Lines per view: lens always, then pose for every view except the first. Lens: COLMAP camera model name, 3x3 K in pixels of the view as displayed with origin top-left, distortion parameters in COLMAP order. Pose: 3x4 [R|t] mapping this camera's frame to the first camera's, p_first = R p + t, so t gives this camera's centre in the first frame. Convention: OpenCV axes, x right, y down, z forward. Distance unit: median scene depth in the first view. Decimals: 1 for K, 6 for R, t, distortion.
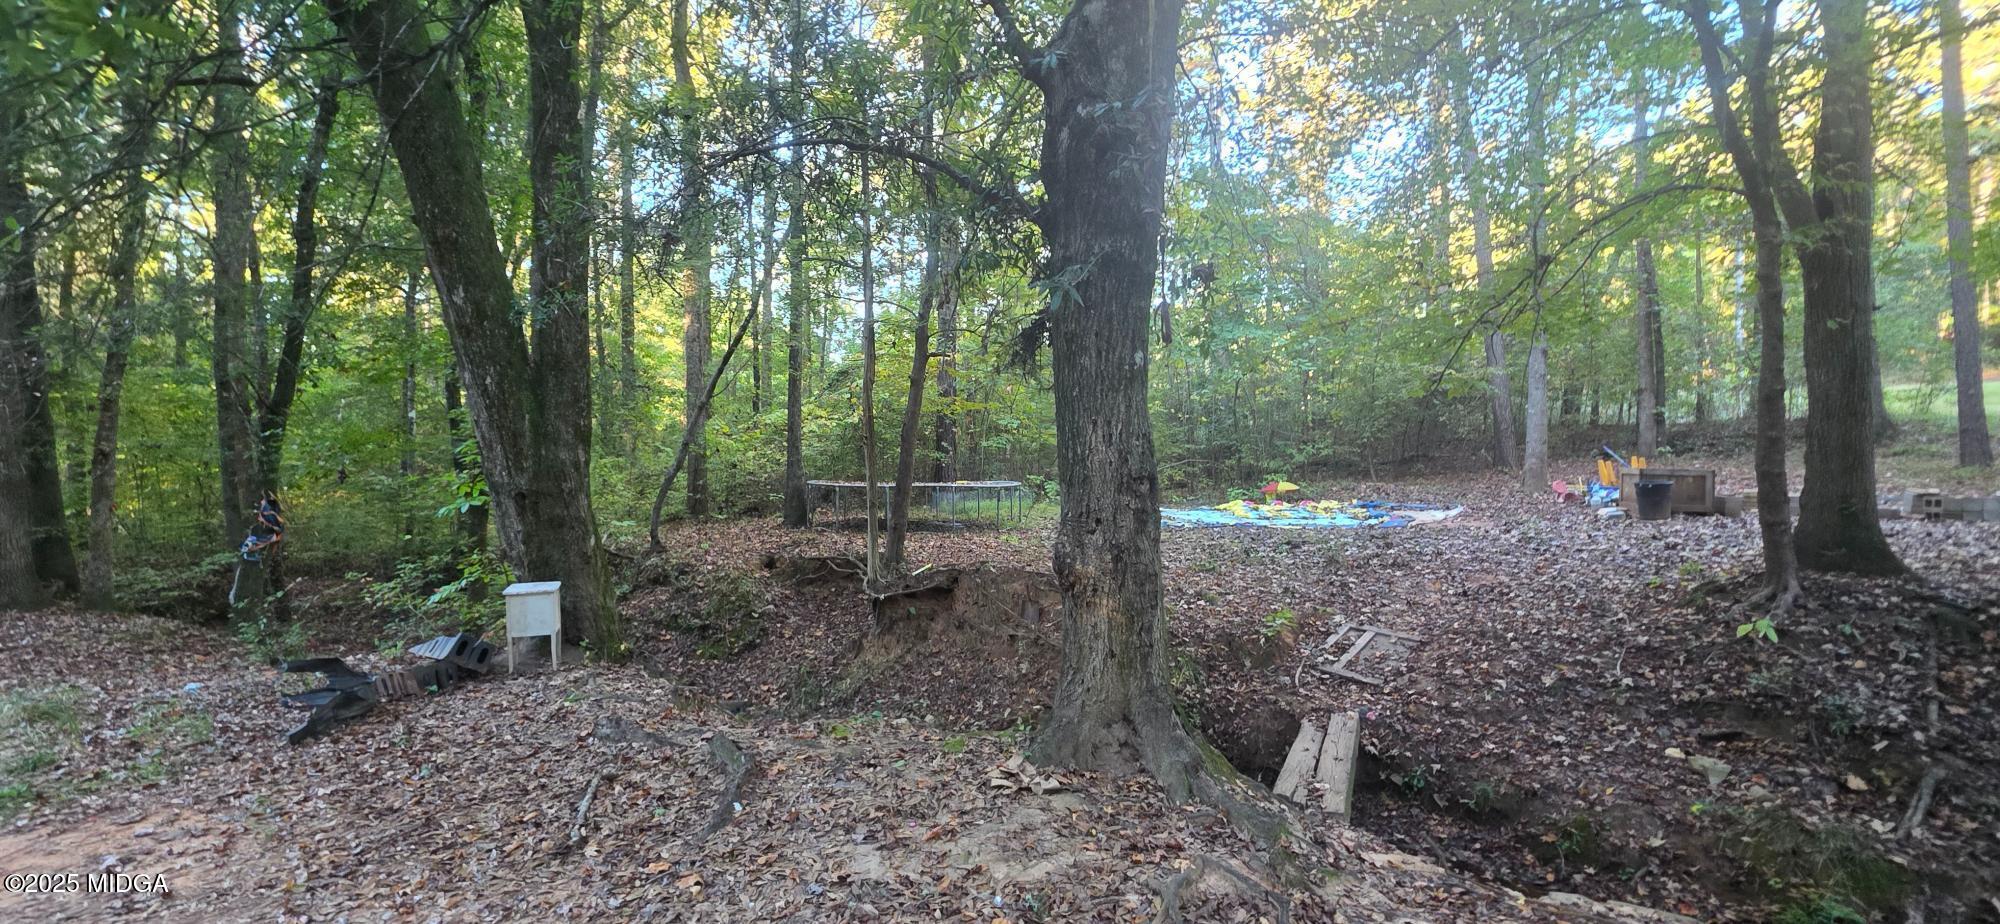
lens RADIAL K [[807.3, 0, 997.9], [0, 807.3, 457.9], [0, 0, 1]] dist [-0.001166, 0.000076]
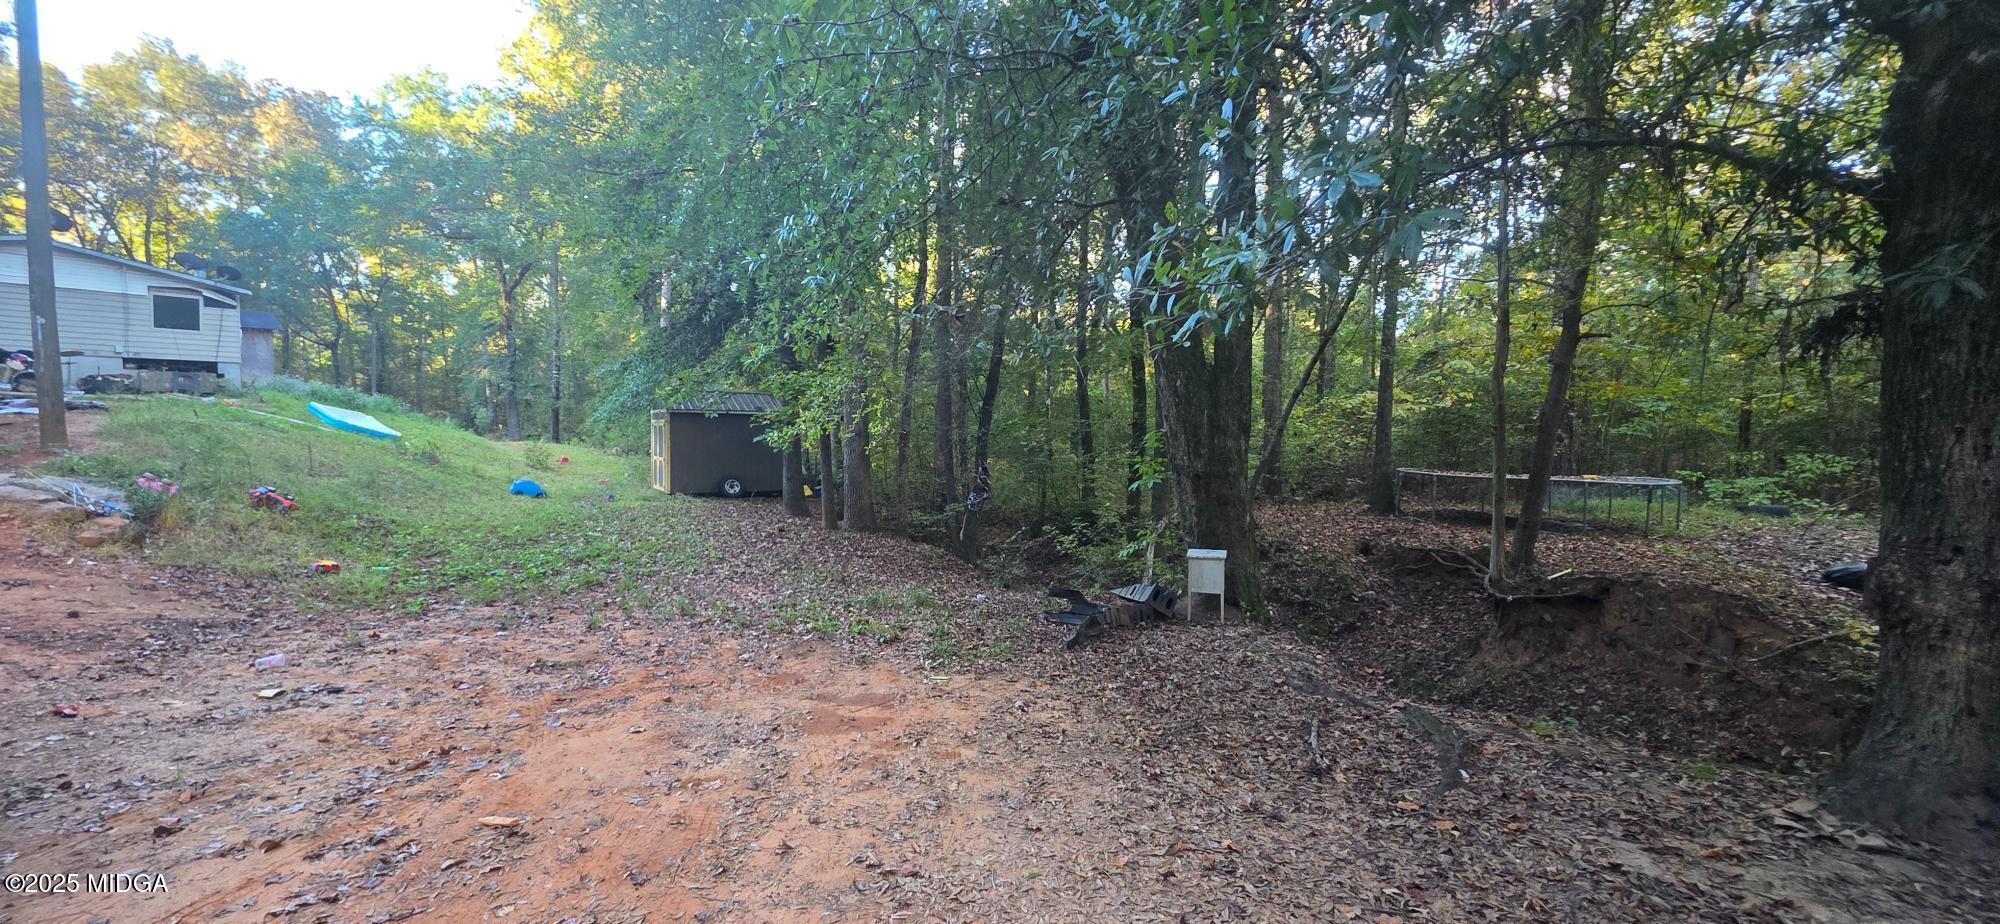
lens RADIAL K [[807.3, 0, 1000.8], [0, 807.3, 463.9], [0, 0, 1]] dist [-0.001166, 0.000076]
pose [[0.809540, 0.038580, -0.585795, -0.178208], [-0.018301, 0.999012, 0.040503, -0.024245], [0.586779, -0.022068, 0.809446, -0.230958]]
